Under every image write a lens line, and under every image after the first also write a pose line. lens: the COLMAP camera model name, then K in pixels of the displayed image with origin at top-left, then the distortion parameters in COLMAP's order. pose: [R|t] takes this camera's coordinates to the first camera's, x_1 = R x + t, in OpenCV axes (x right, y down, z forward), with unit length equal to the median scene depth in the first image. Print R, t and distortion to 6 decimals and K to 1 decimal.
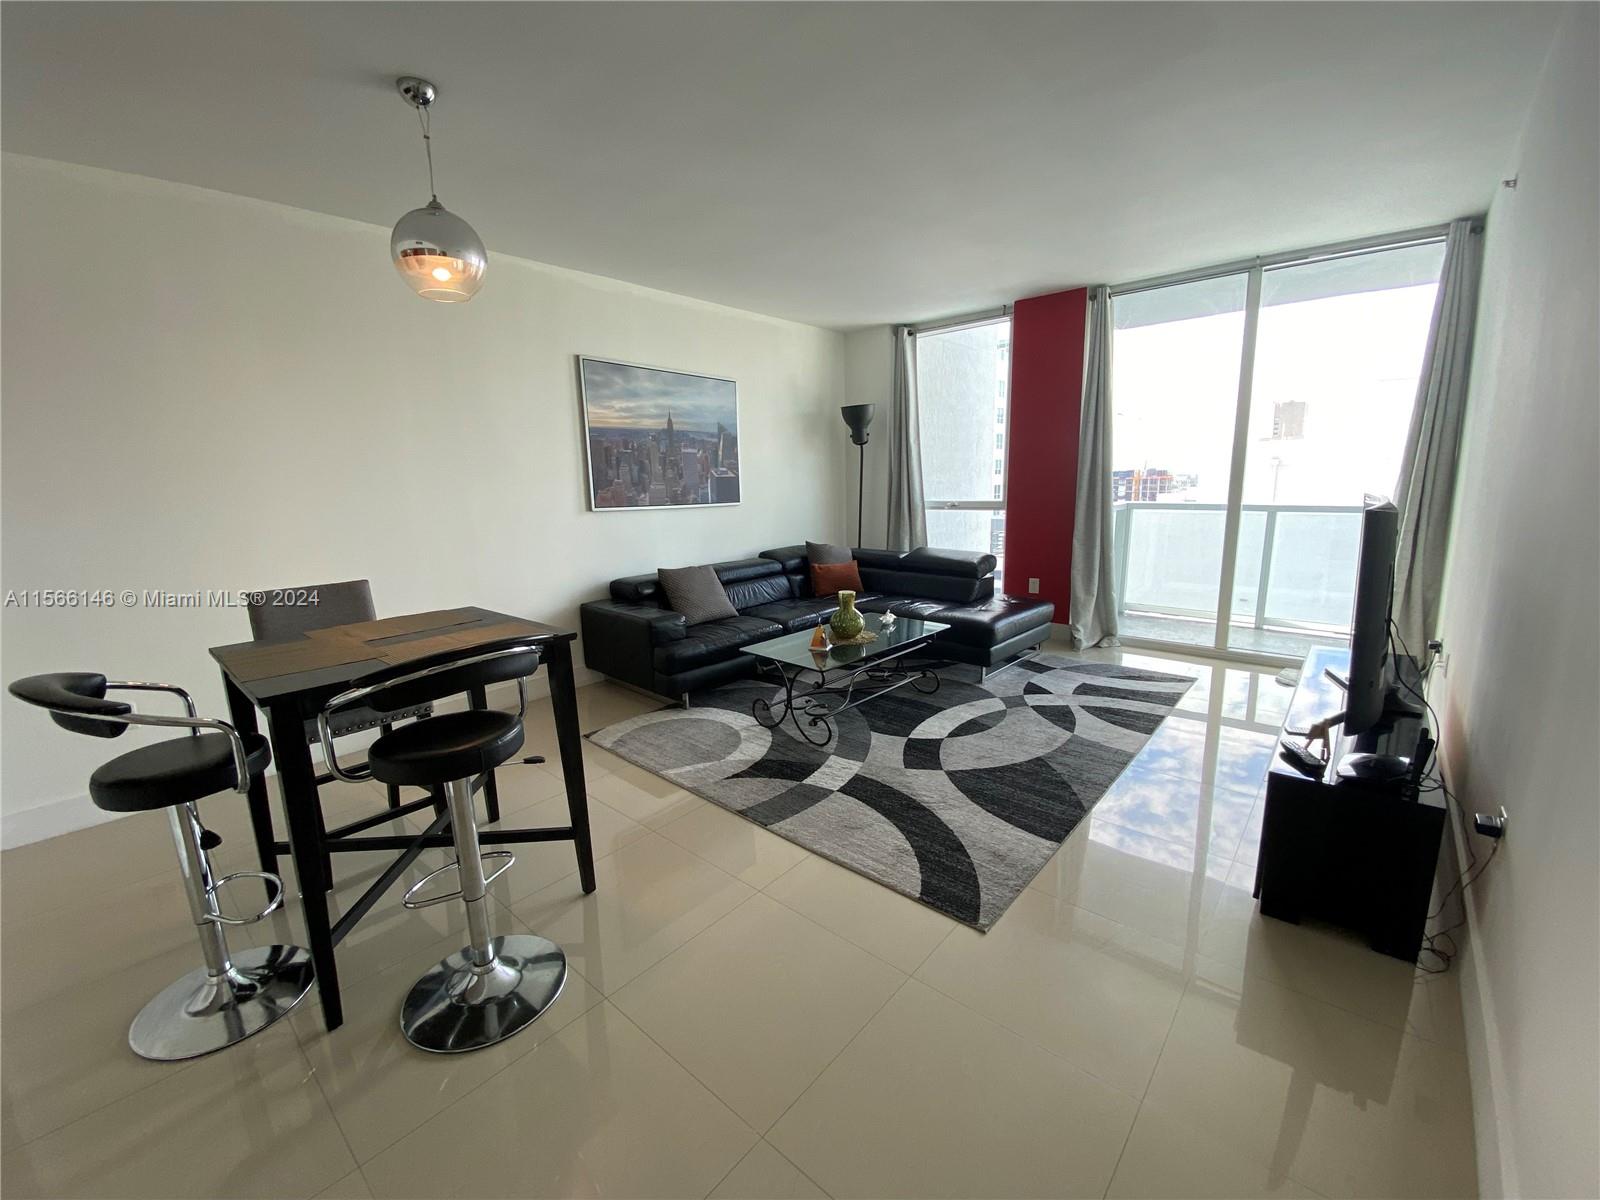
lens RADIAL K [[652.0, 0, 799.0], [0, 652.0, 598.7], [0, 0, 1]] dist [0.020849, -0.020526]
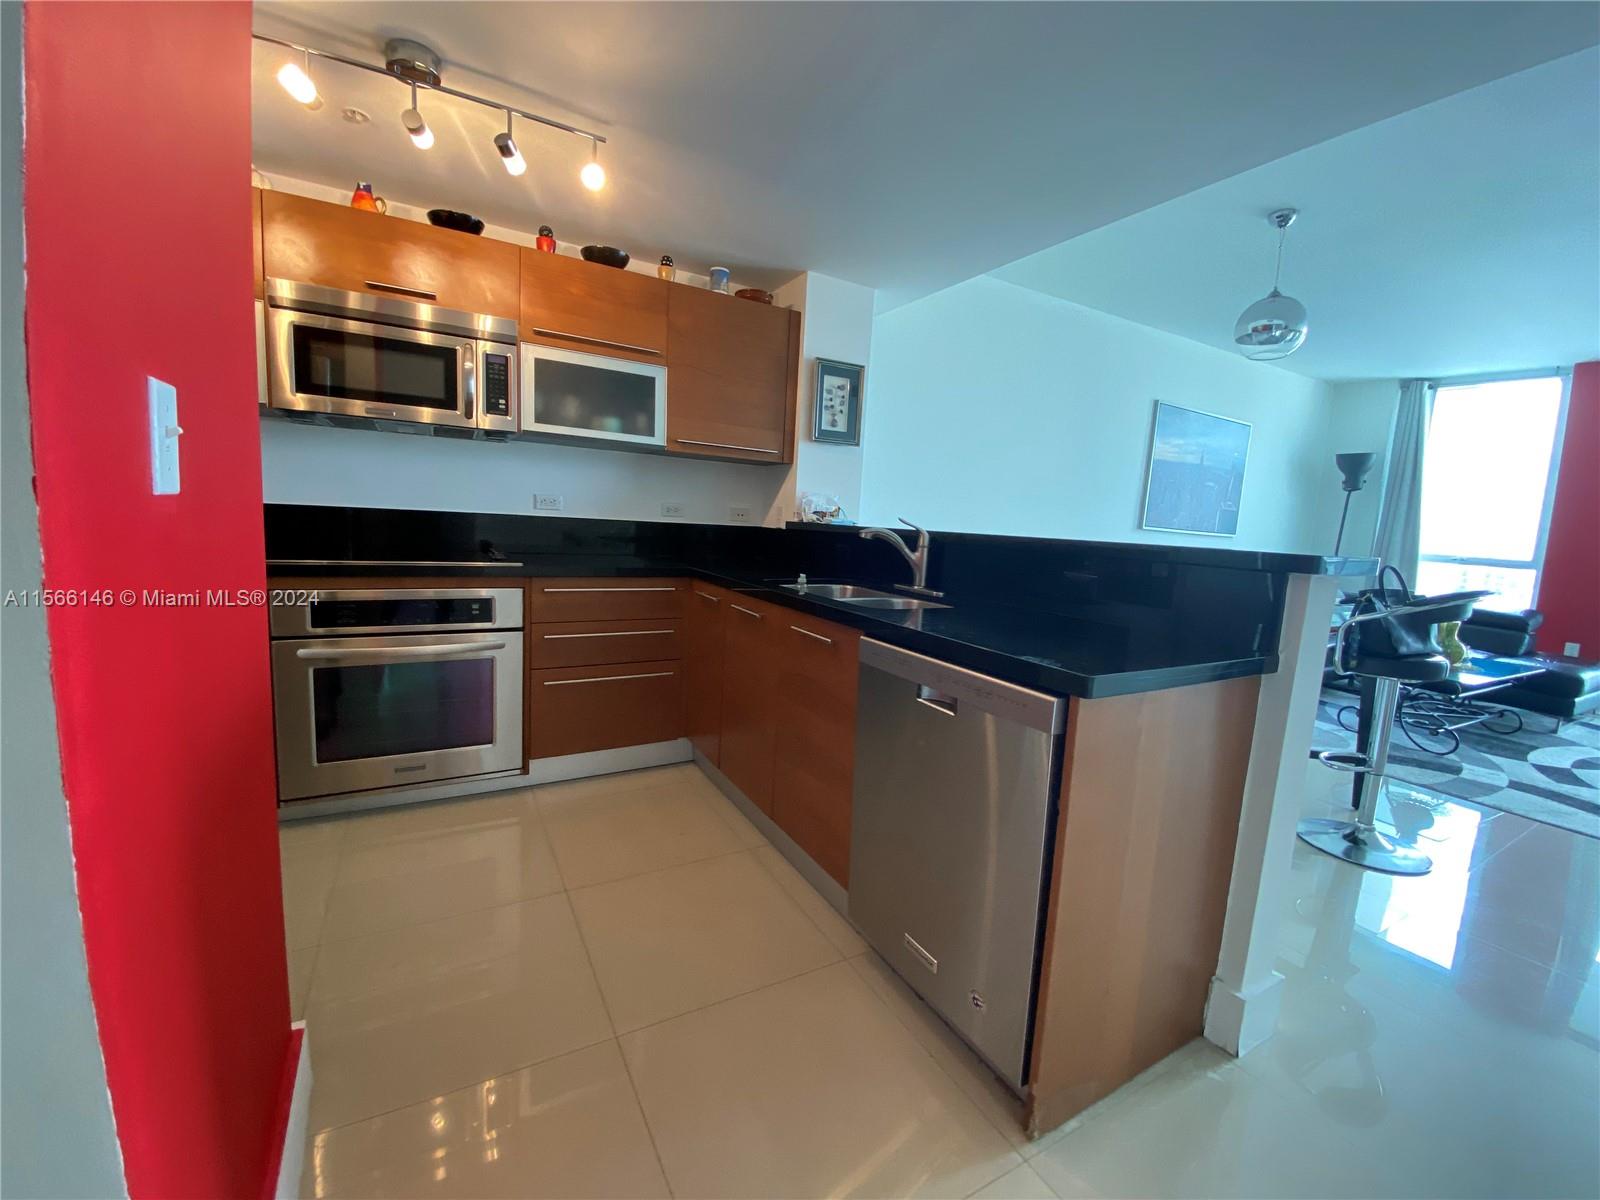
lens RADIAL K [[652.0, 0, 799.0], [0, 652.0, 598.7], [0, 0, 1]] dist [0.020849, -0.020526]
pose [[0.939910, 0.121277, -0.319158, -0.470392], [-0.140589, 0.989335, -0.038094, 0.114225], [0.311134, 0.080675, 0.946936, -0.280865]]
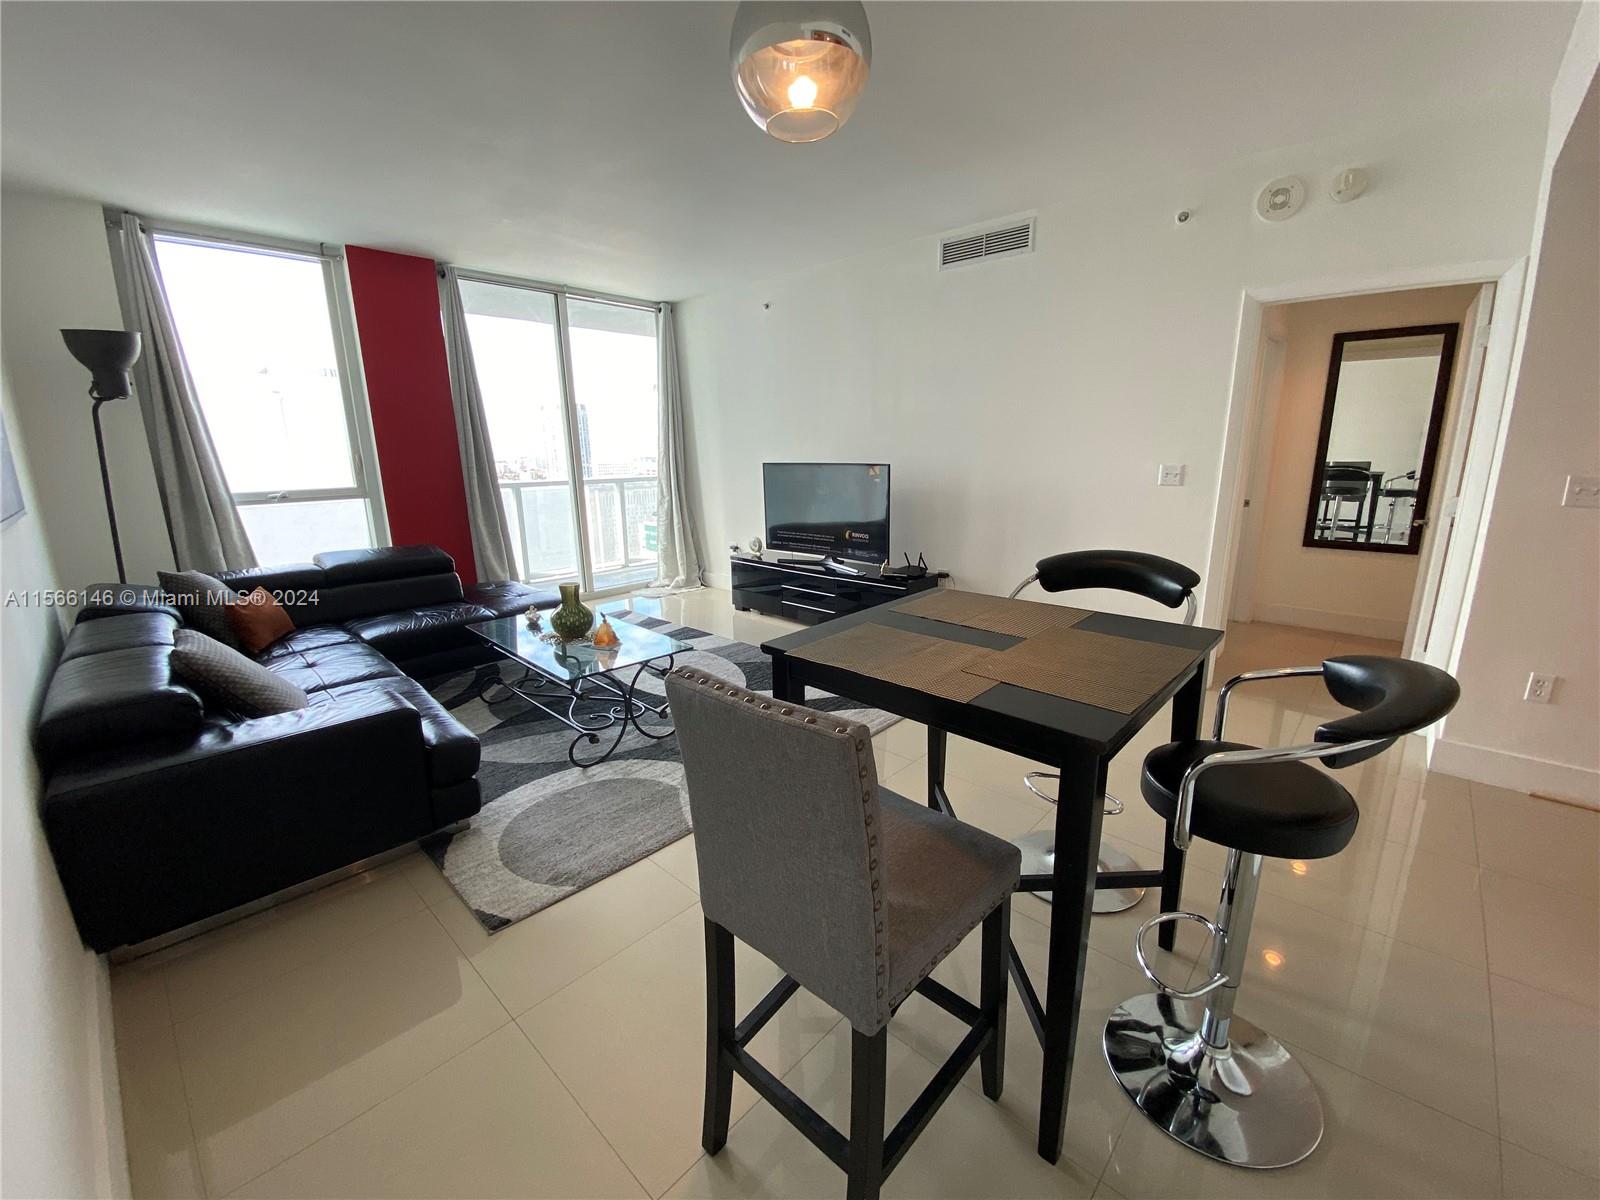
lens RADIAL K [[652.0, 0, 799.0], [0, 652.0, 598.7], [0, 0, 1]] dist [0.020849, -0.020526]
pose [[0.041824, -0.206503, 0.977552, -0.593226], [0.189910, 0.962214, 0.195138, -0.082670], [-0.980910, 0.177485, 0.079461, 0.491990]]
